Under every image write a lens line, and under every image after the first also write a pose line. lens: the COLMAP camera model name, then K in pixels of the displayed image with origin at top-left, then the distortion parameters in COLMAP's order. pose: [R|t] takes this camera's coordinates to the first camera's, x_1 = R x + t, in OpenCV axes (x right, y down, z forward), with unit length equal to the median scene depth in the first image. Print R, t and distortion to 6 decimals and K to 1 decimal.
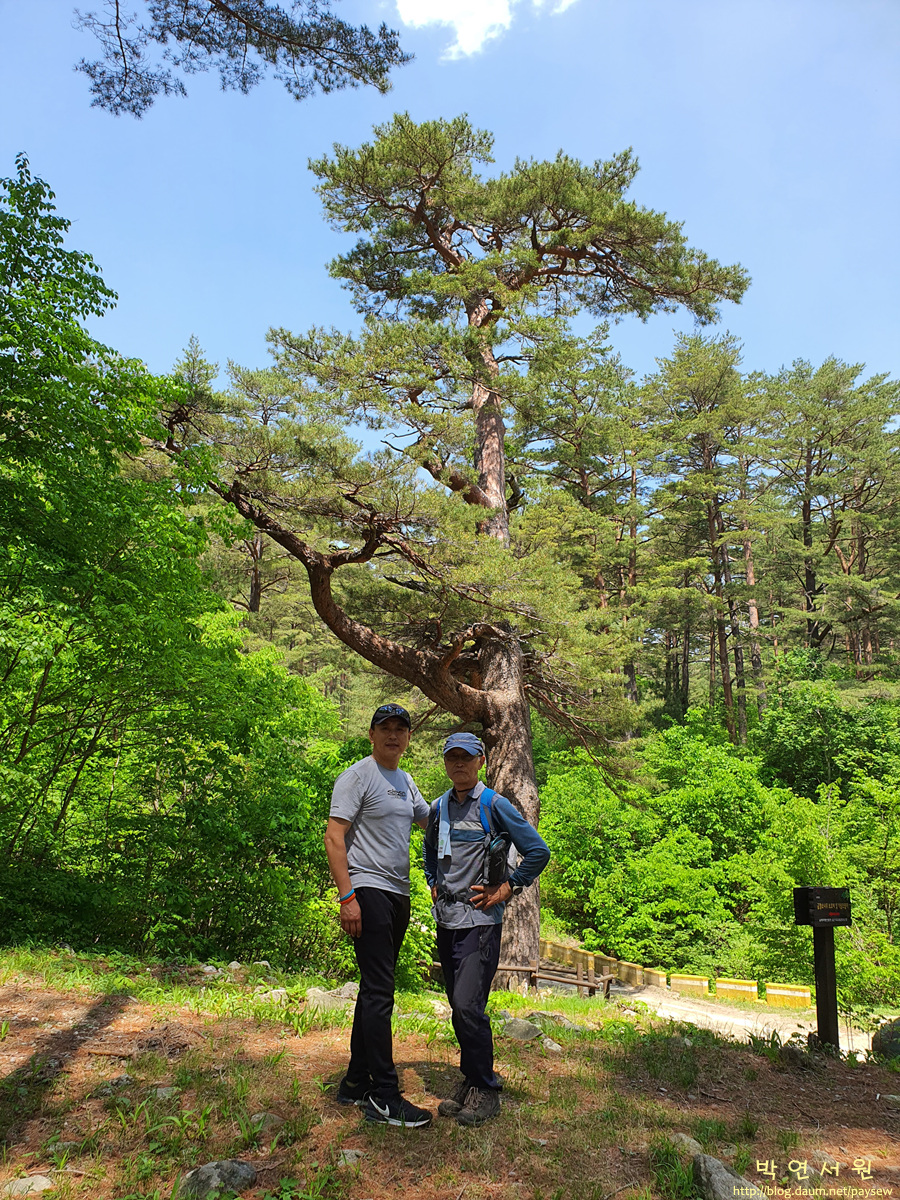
lens RADIAL K [[942.4, 0, 444.9], [0, 942.4, 599.9], [0, 0, 1]] dist [0.029964, 0.013053]
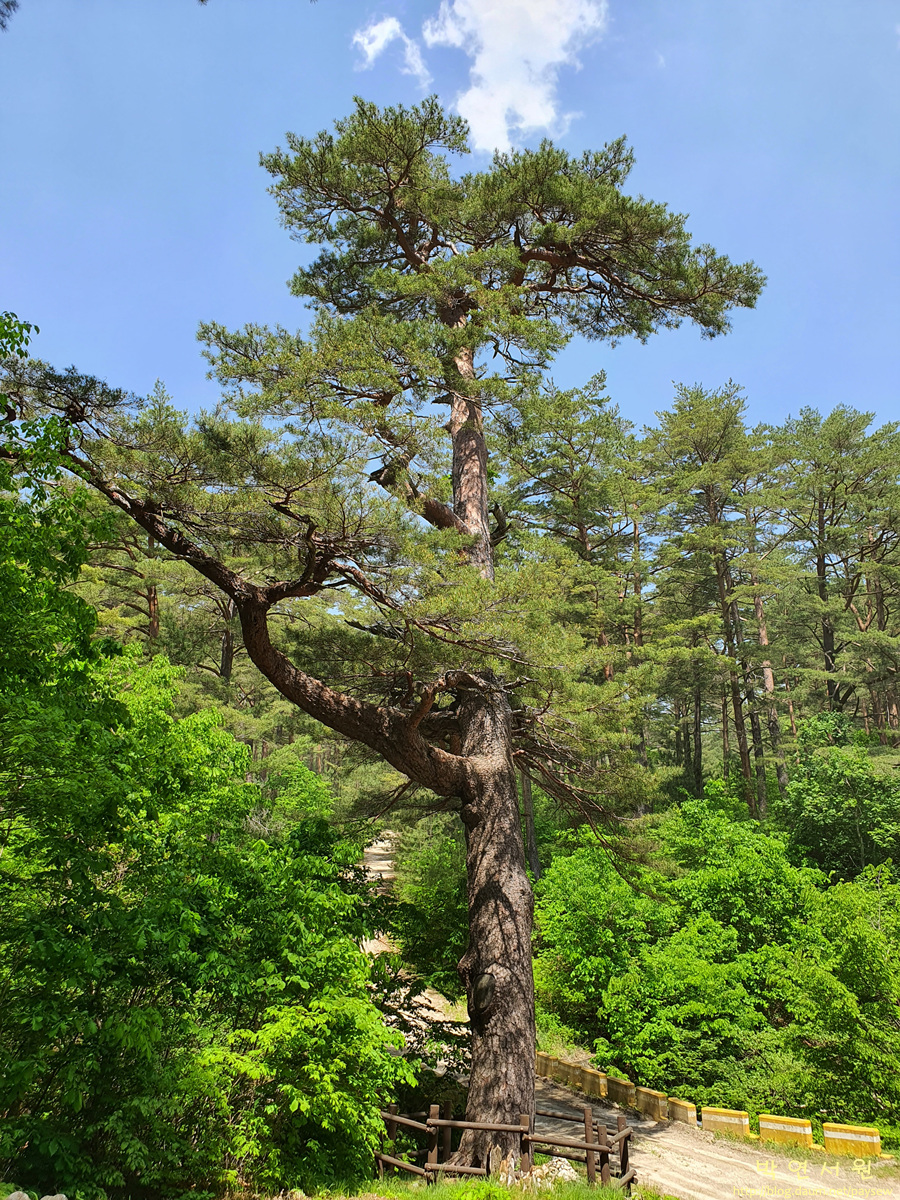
lens RADIAL K [[942.9, 0, 448.5], [0, 942.9, 598.7], [0, 0, 1]] dist [0.029781, -0.005760]
pose [[0.999916, -0.012990, -0.000402, 0.021636], [0.012915, 0.996626, -0.081050, 0.018503], [0.001454, 0.081038, 0.996710, 0.121870]]
